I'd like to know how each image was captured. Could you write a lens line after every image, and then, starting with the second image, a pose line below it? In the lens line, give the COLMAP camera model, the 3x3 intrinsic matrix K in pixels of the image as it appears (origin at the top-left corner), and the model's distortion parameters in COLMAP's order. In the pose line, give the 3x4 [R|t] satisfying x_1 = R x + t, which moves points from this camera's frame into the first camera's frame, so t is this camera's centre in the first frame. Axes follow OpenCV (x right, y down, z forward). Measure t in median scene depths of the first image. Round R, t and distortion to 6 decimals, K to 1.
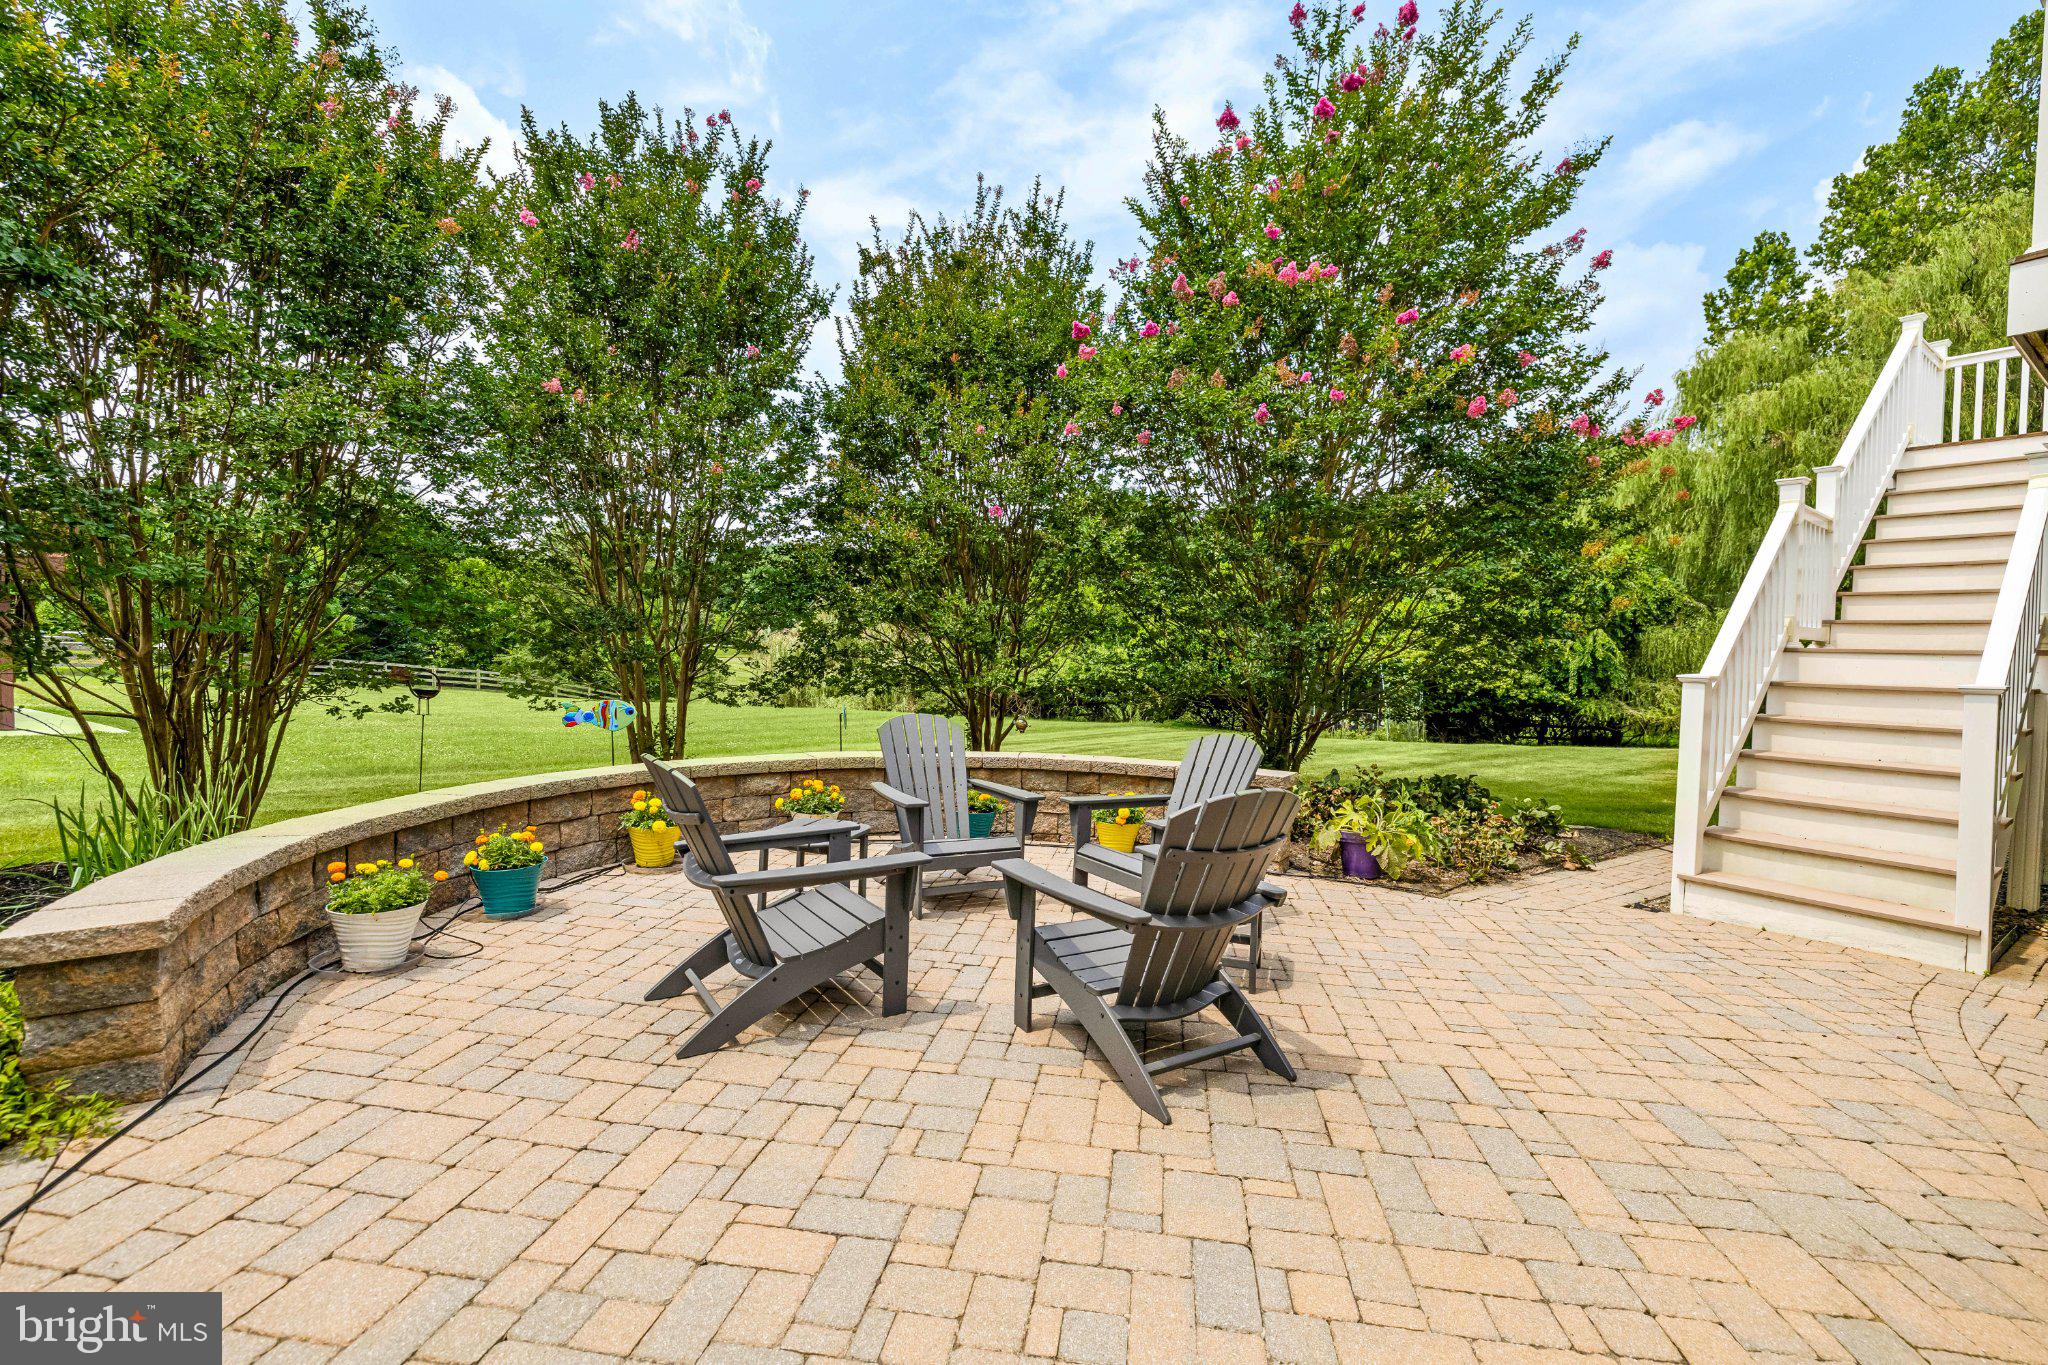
lens RADIAL K [[857.9, 0, 1023.5], [0, 857.9, 677.5], [0, 0, 1]] dist [-0.000928, 0.000832]
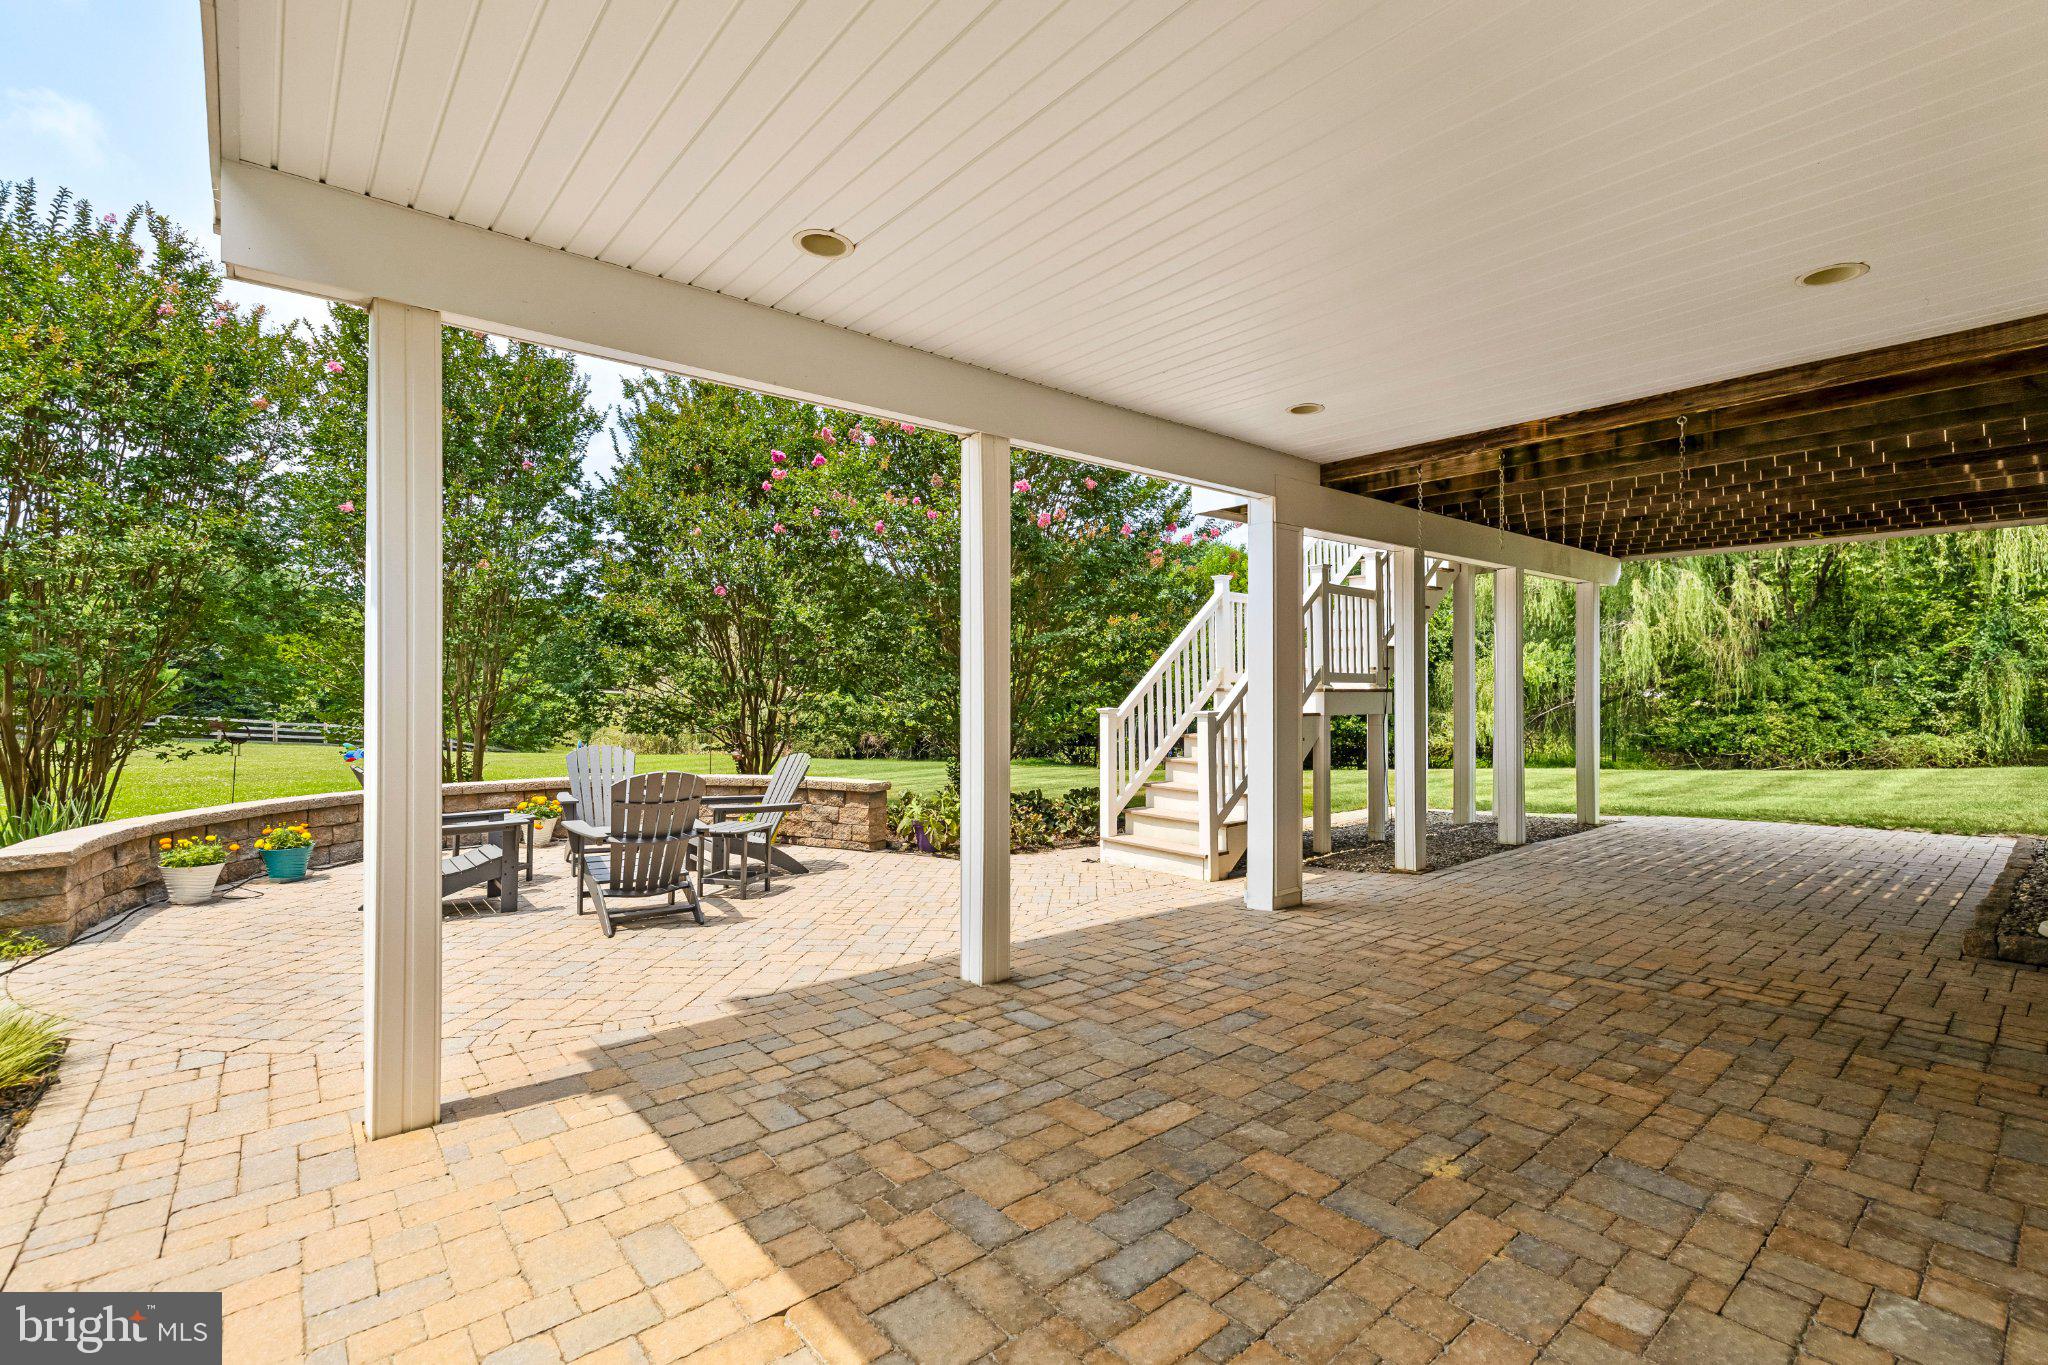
lens RADIAL K [[904.2, 0, 1025.0], [0, 904.2, 681.2], [0, 0, 1]] dist [0.005118, -0.000070]
pose [[0.996279, -0.016966, 0.084501, 0.479754], [0.020488, 0.998950, -0.040979, 0.011383], [-0.083717, 0.042558, 0.995580, -0.607506]]
